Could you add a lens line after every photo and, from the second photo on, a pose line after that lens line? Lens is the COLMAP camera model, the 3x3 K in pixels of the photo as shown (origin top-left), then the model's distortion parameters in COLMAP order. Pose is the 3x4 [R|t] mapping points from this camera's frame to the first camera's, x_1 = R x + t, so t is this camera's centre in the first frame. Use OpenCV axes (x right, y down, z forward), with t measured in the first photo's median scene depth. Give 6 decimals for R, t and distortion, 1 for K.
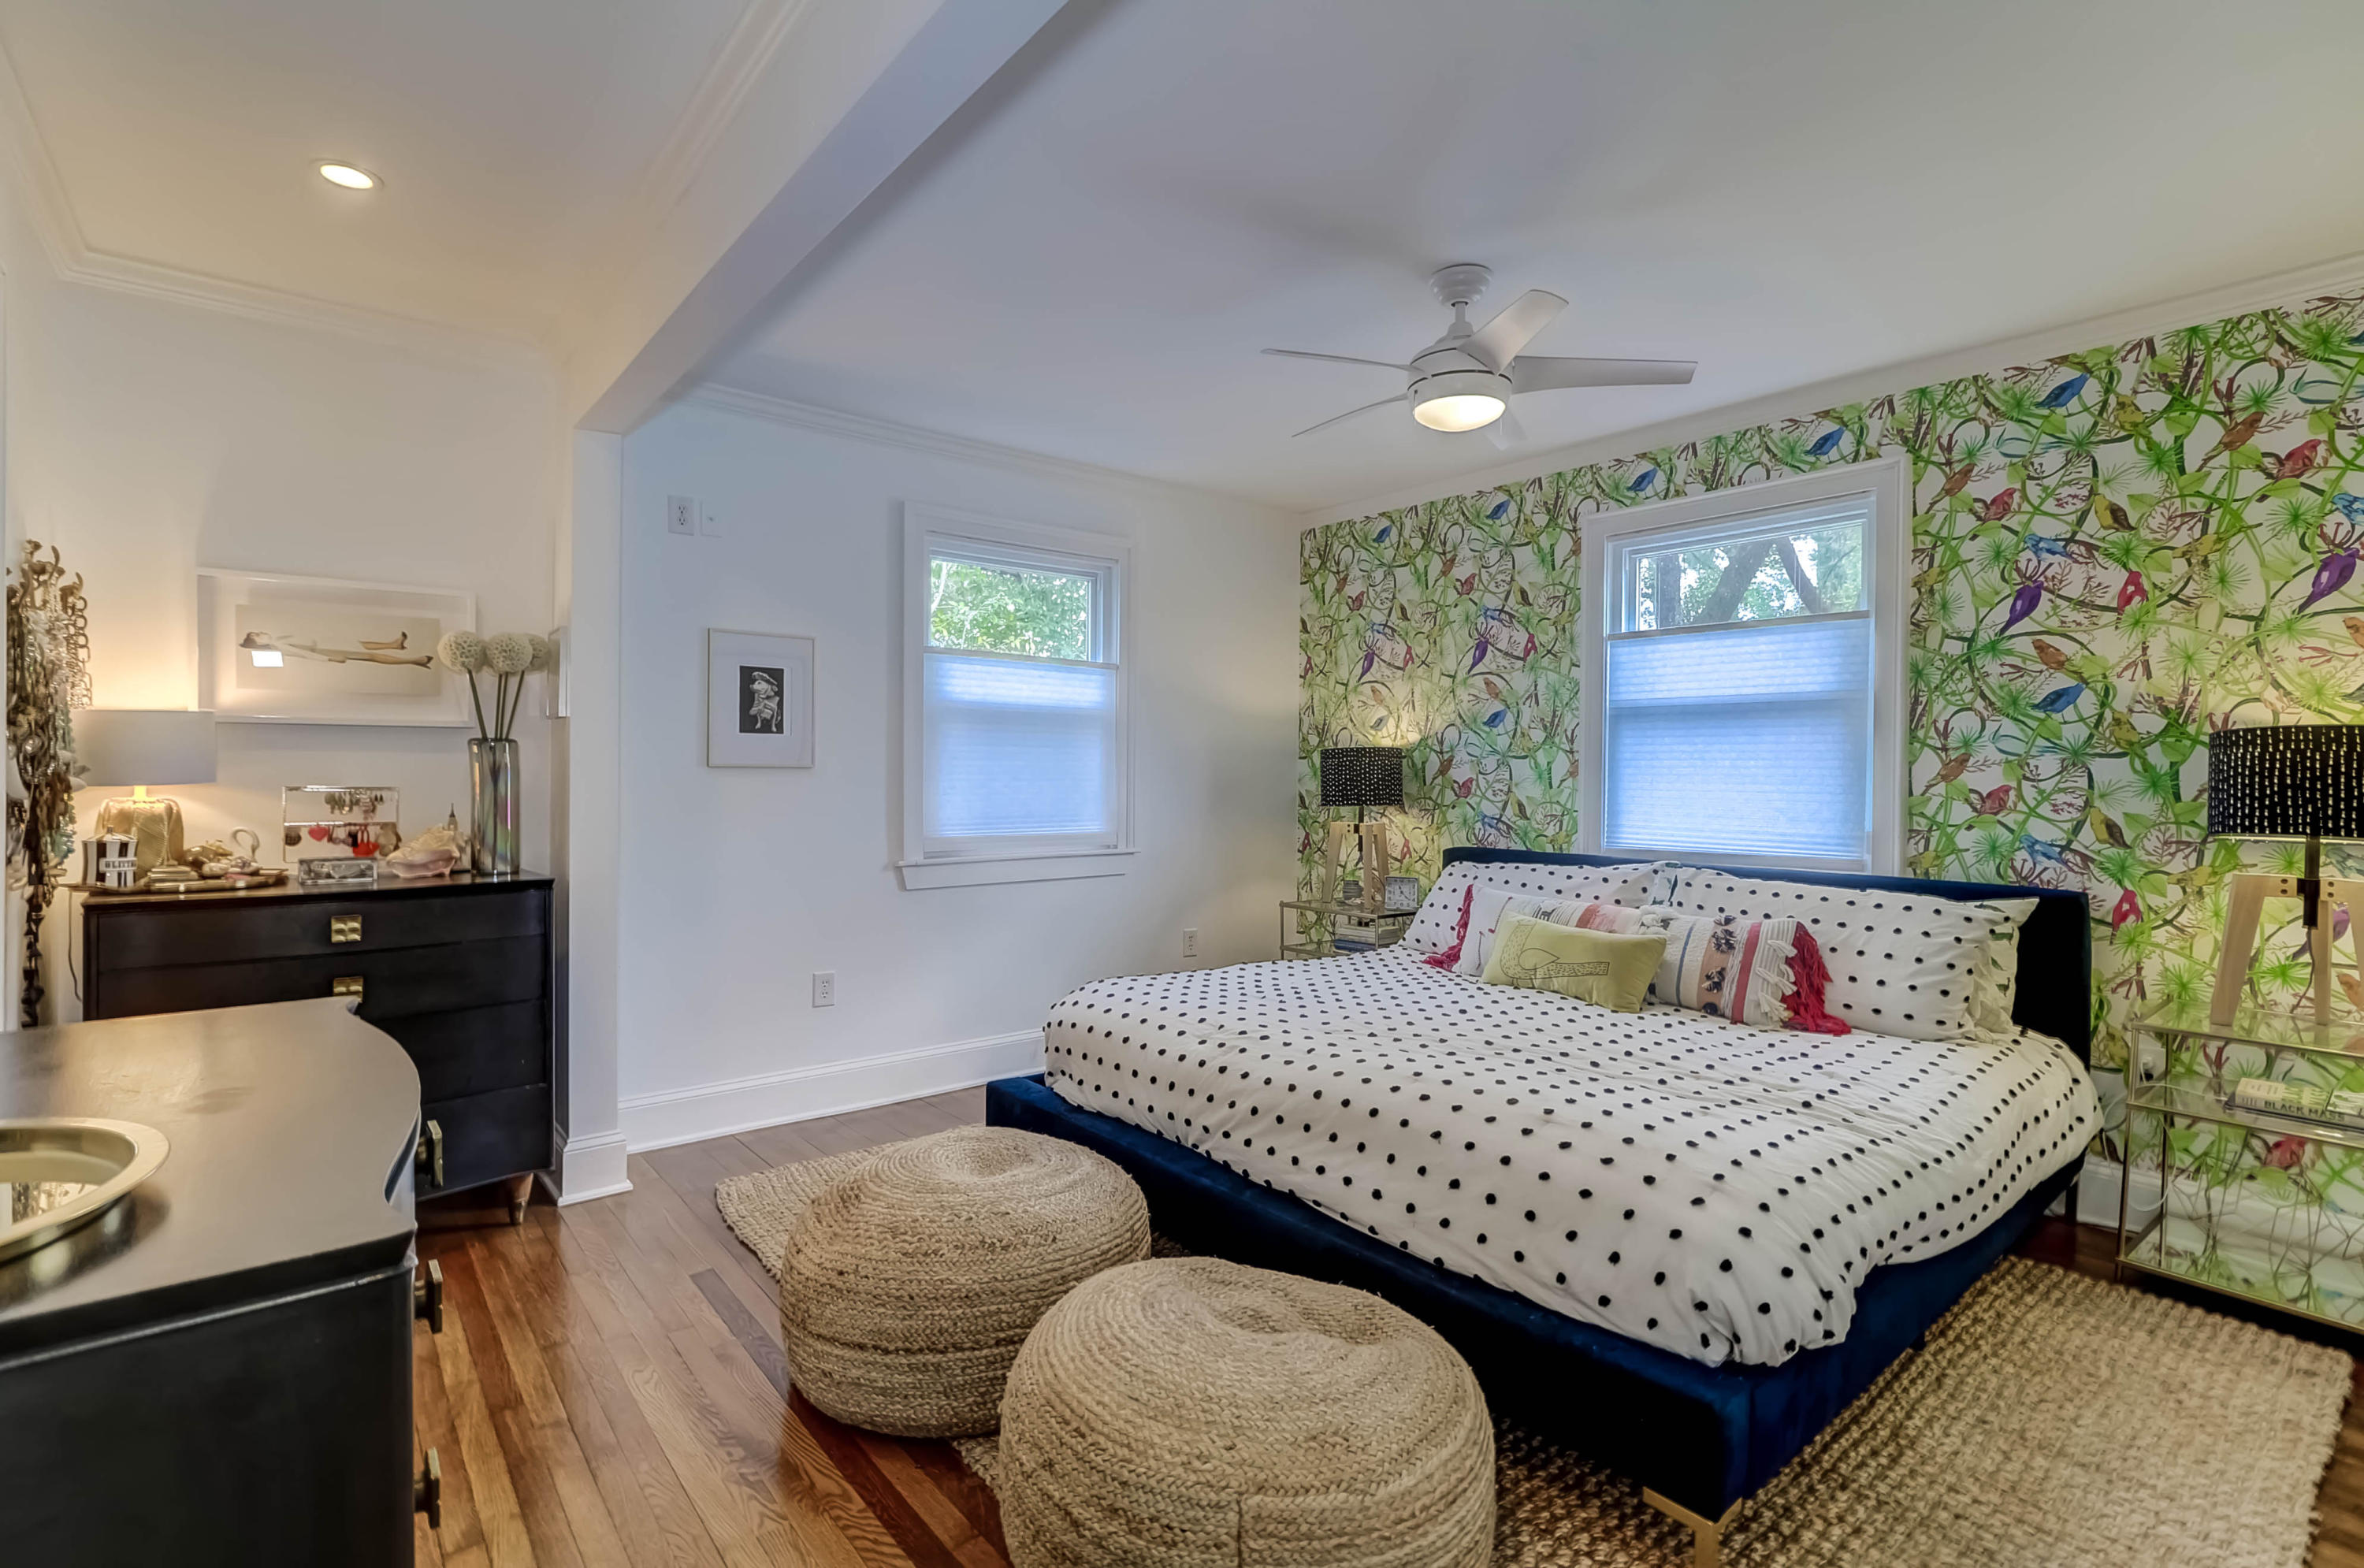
lens RADIAL K [[1083.0, 0, 1169.8], [0, 1083.0, 770.4], [0, 0, 1]] dist [0.004065, -0.000249]
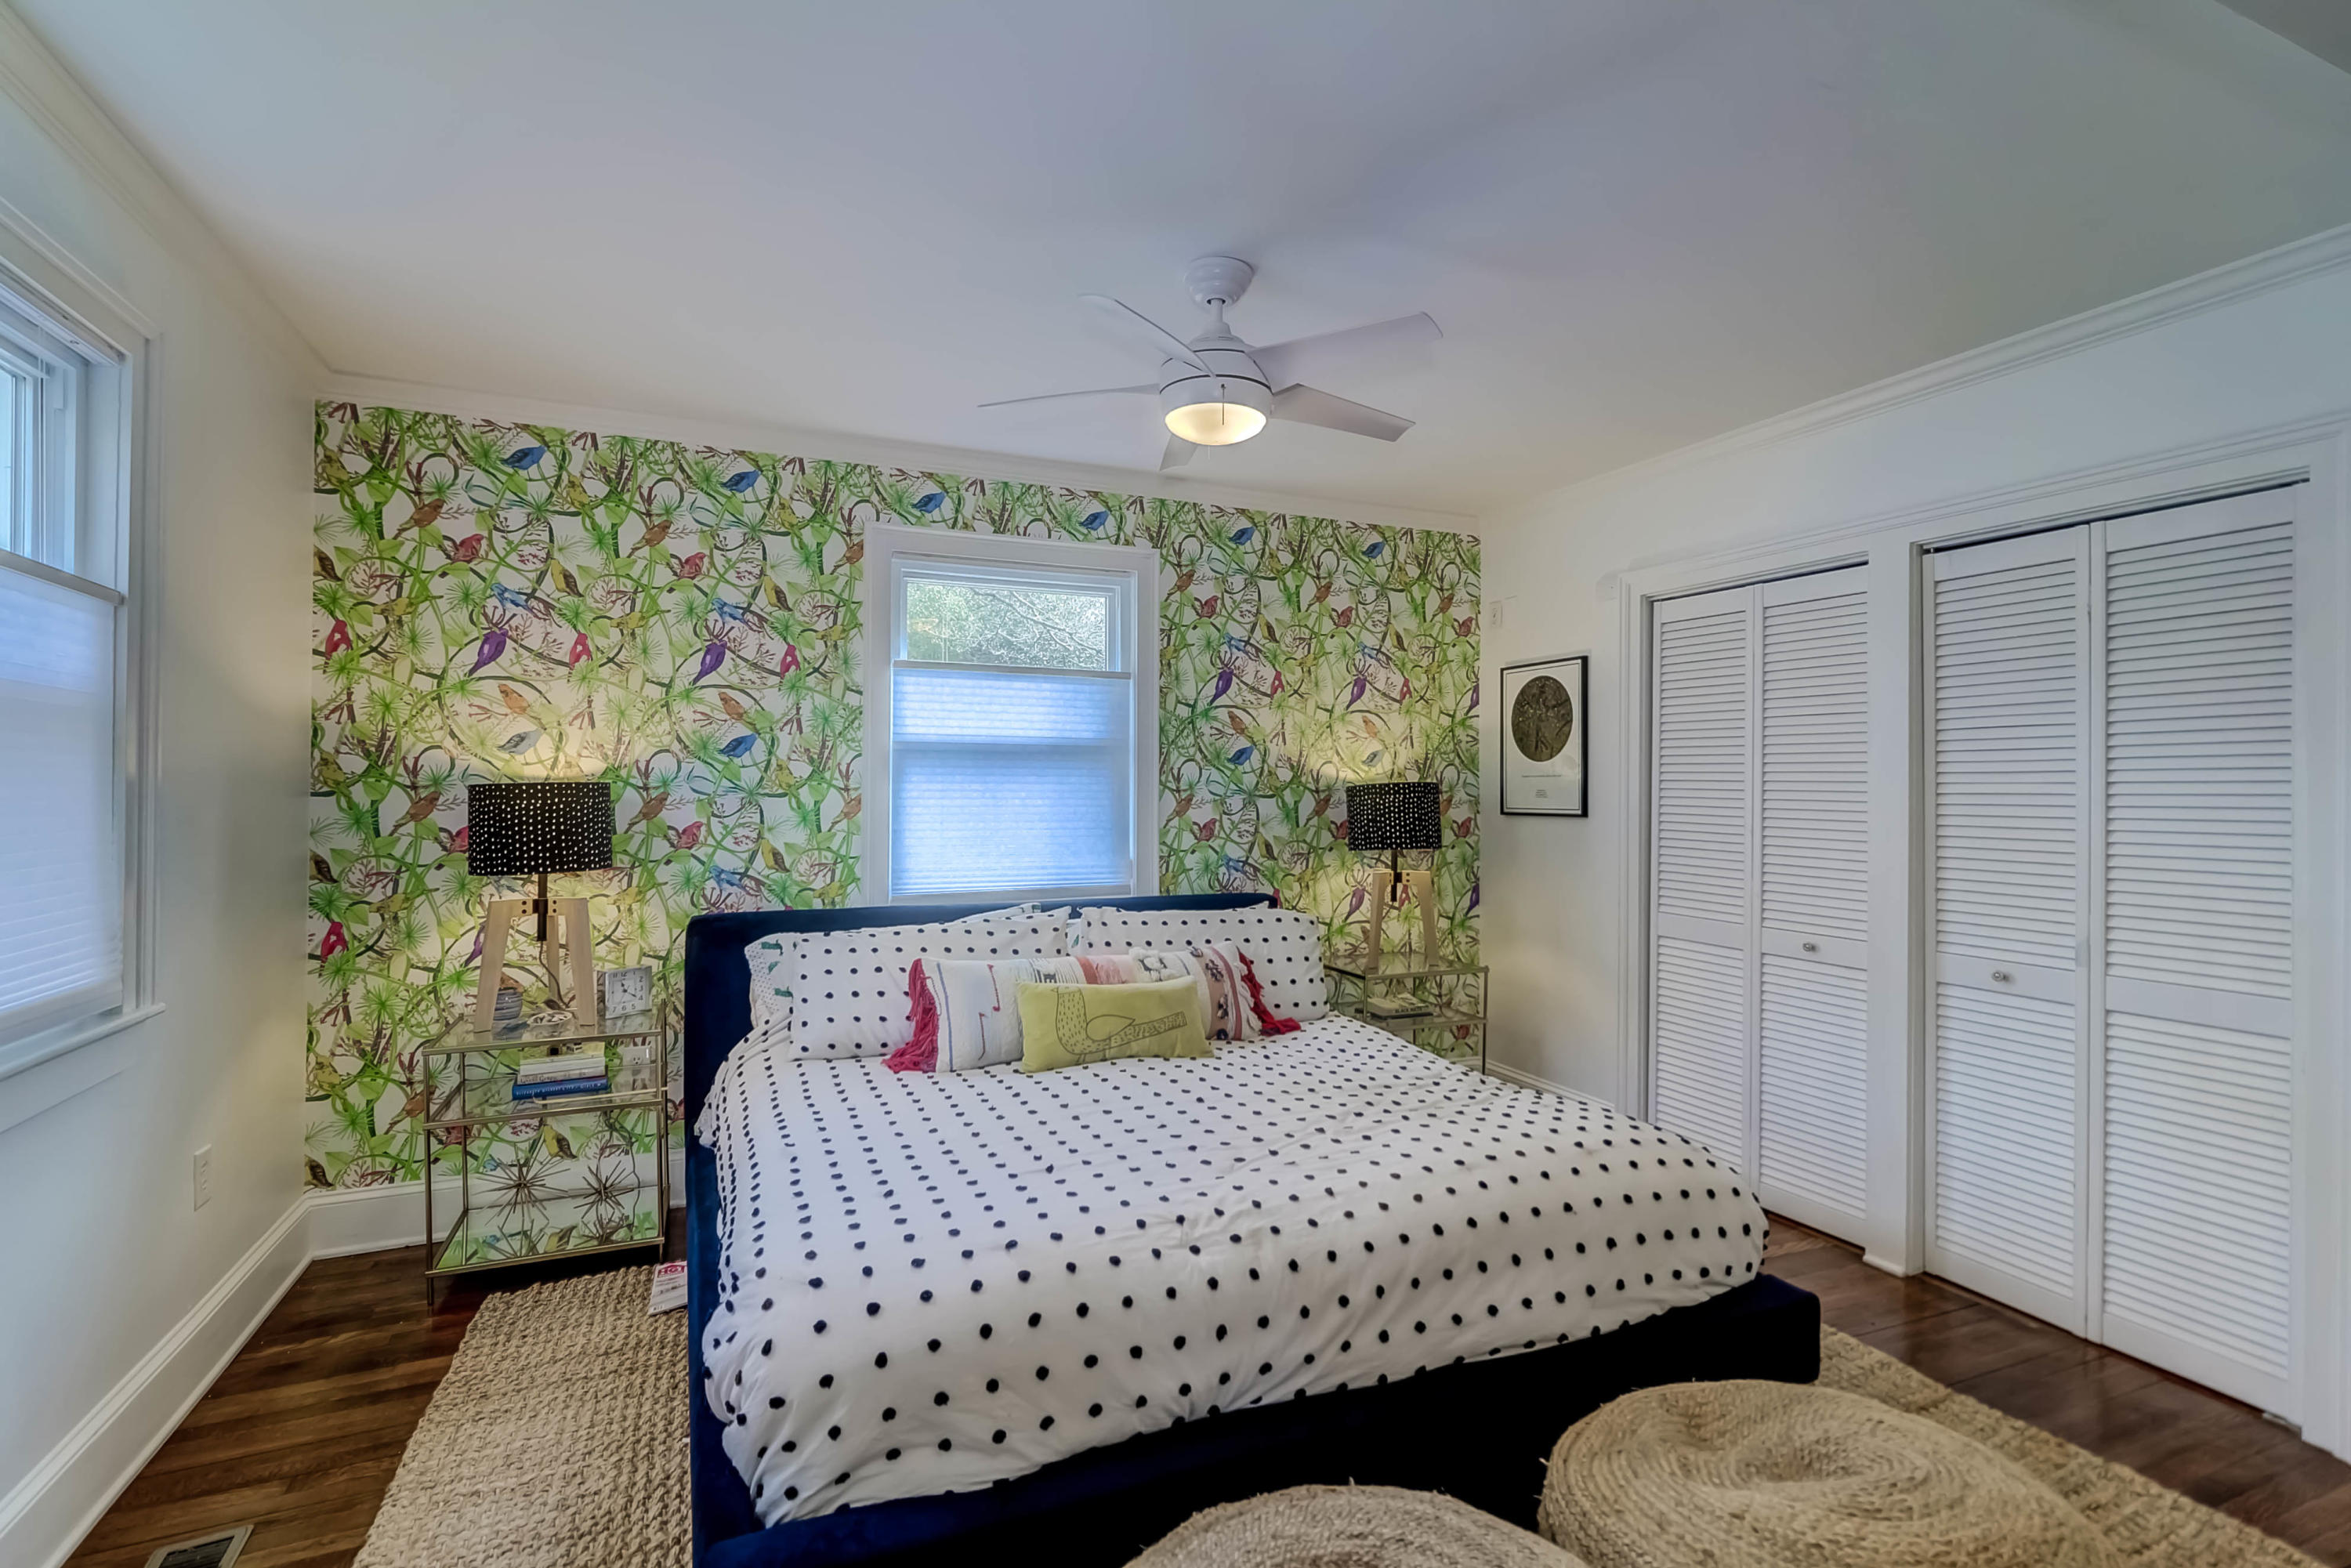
lens RADIAL K [[1108.0, 0, 1181.3], [0, 1108.0, 805.5], [0, 0, 1]] dist [0.010973, 0.000067]
pose [[0.269531, -0.004459, 0.962982, -0.425920], [0.007547, 0.999968, 0.002518, -0.004674], [-0.962962, 0.006589, 0.269556, 0.523142]]
